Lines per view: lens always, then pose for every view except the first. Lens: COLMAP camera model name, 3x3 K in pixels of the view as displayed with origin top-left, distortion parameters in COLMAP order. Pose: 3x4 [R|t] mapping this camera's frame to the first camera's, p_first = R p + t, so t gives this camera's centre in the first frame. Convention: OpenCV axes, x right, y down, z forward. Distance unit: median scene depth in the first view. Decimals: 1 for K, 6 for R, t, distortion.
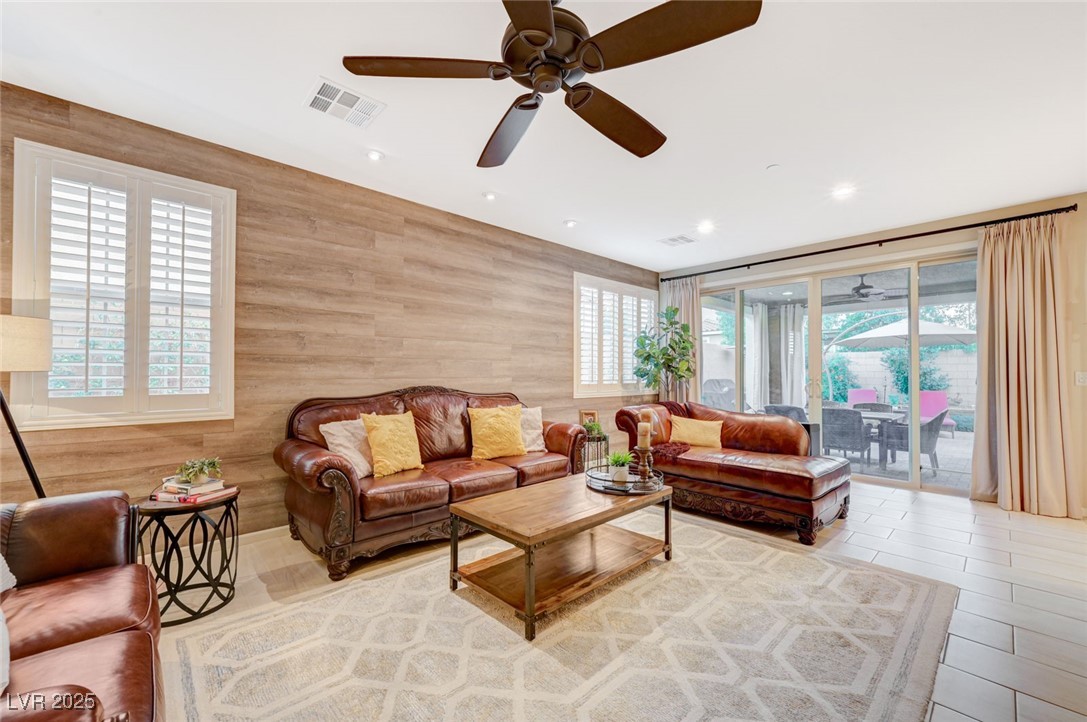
lens RADIAL K [[427.9, 0, 545.3], [0, 427.9, 371.9], [0, 0, 1]] dist [-0.000030, 0.000035]
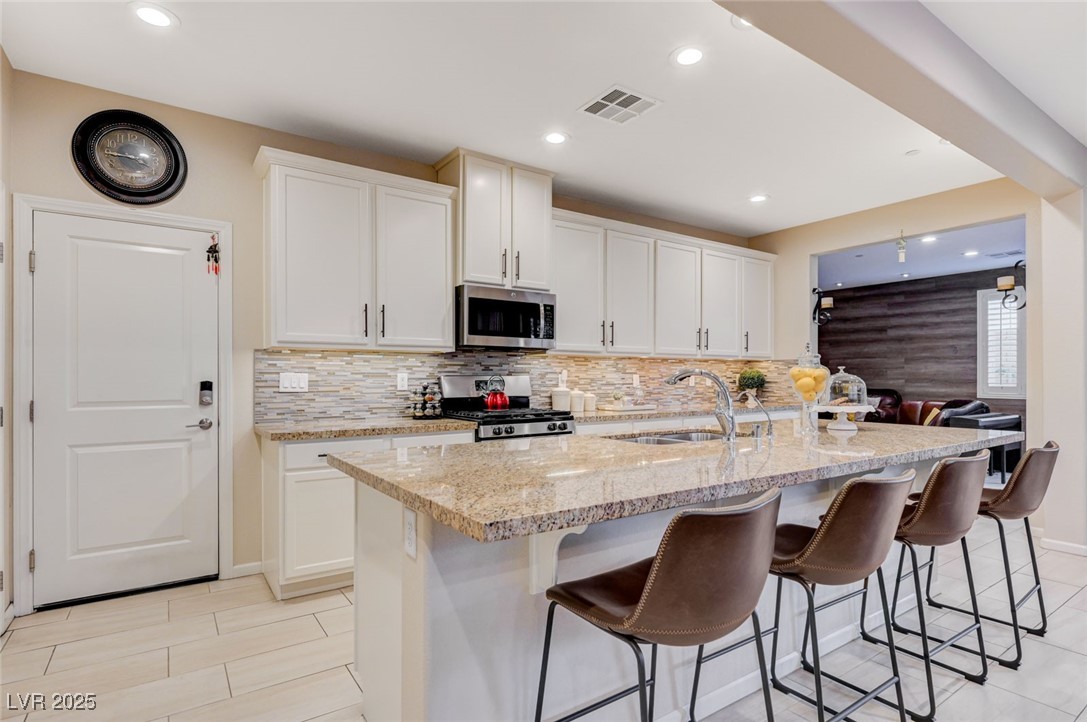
lens RADIAL K [[545.5, 0, 543.8], [0, 545.5, 380.1], [0, 0, 1]] dist [0.000581, 0.000026]
pose [[-0.146765, 0.002688, -0.989168, 1.863612], [0.005893, 0.999981, 0.001843, 0.002576], [0.989154, -0.005559, -0.146778, 0.036867]]
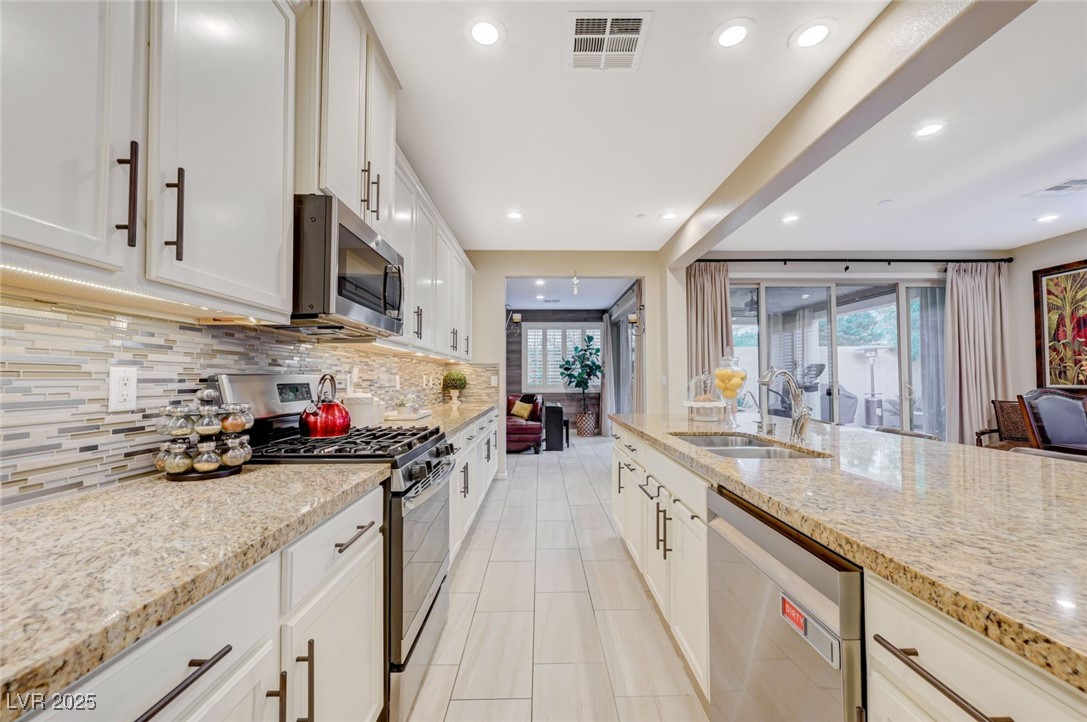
lens RADIAL K [[427.9, 0, 545.3], [0, 427.9, 371.9], [0, 0, 1]] dist [-0.000030, 0.000035]
pose [[0.745438, -0.014926, -0.666408, 1.444852], [0.007419, 0.999873, -0.014096, 0.001173], [0.666534, 0.005563, 0.745454, -0.304332]]
